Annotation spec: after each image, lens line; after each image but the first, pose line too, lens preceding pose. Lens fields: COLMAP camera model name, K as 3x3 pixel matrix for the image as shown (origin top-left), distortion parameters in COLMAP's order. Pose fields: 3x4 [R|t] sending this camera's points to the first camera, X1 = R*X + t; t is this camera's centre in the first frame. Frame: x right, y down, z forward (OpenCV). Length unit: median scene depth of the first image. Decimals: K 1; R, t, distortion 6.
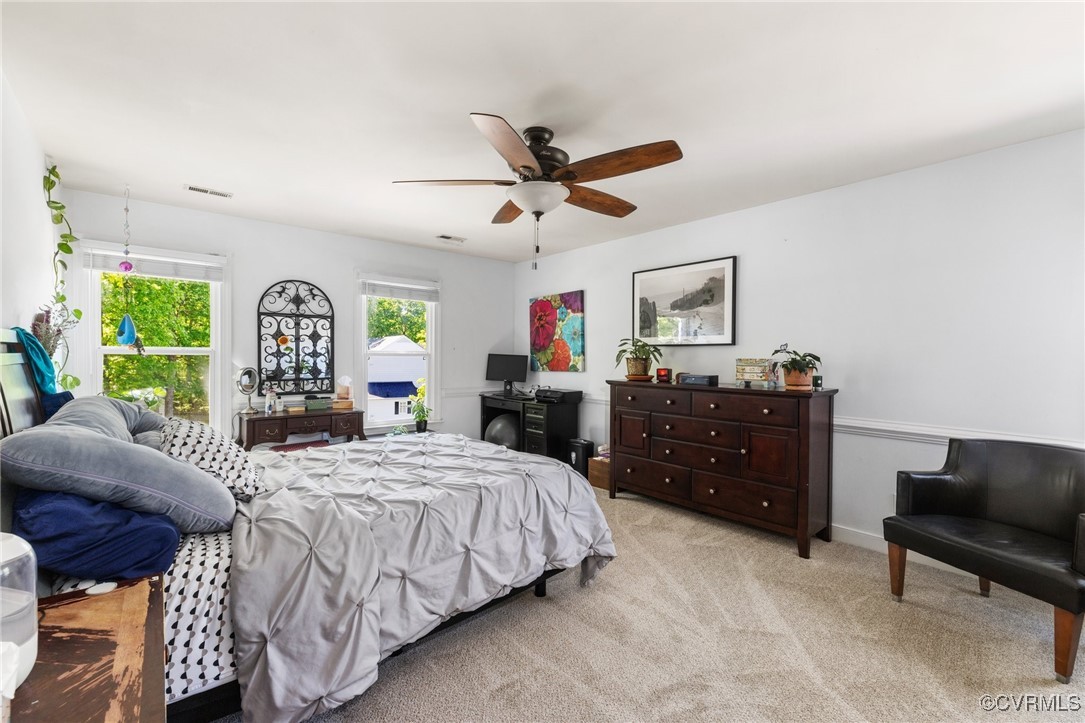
lens RADIAL K [[471.4, 0, 530.1], [0, 471.4, 359.0], [0, 0, 1]] dist [-0.002091, -0.000109]
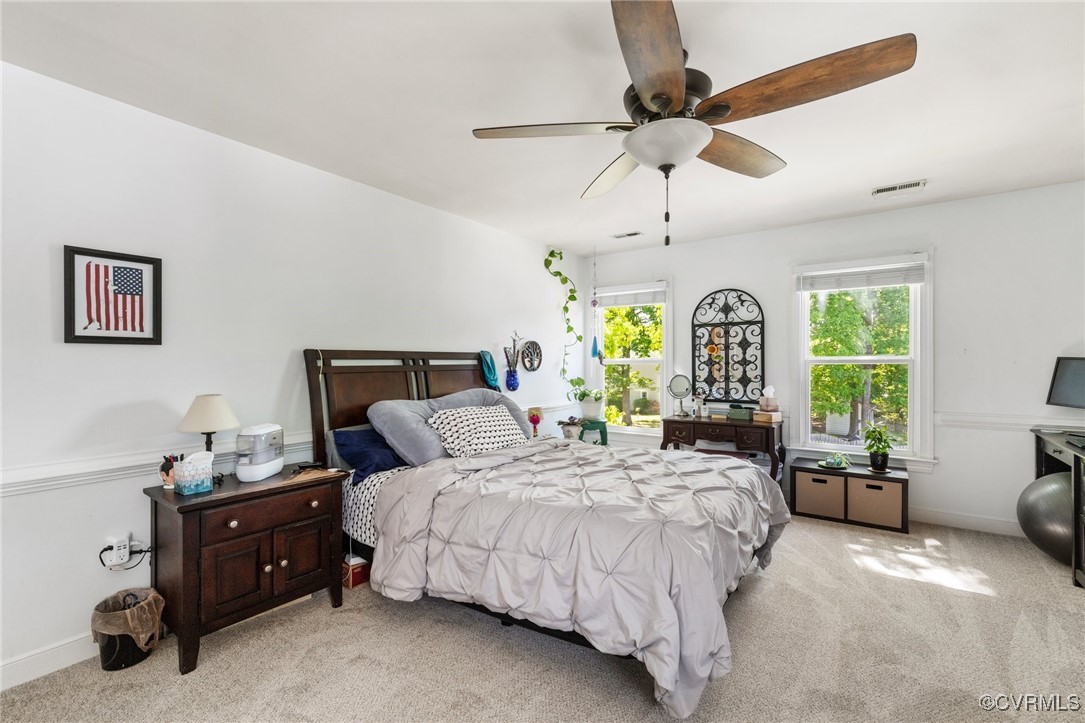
lens RADIAL K [[471.4, 0, 530.1], [0, 471.4, 359.0], [0, 0, 1]] dist [-0.002091, -0.000109]
pose [[0.232278, -0.017751, -0.972487, 0.384987], [0.000541, 0.999836, -0.018121, 0.000640], [0.972649, 0.003683, 0.232250, 0.356080]]
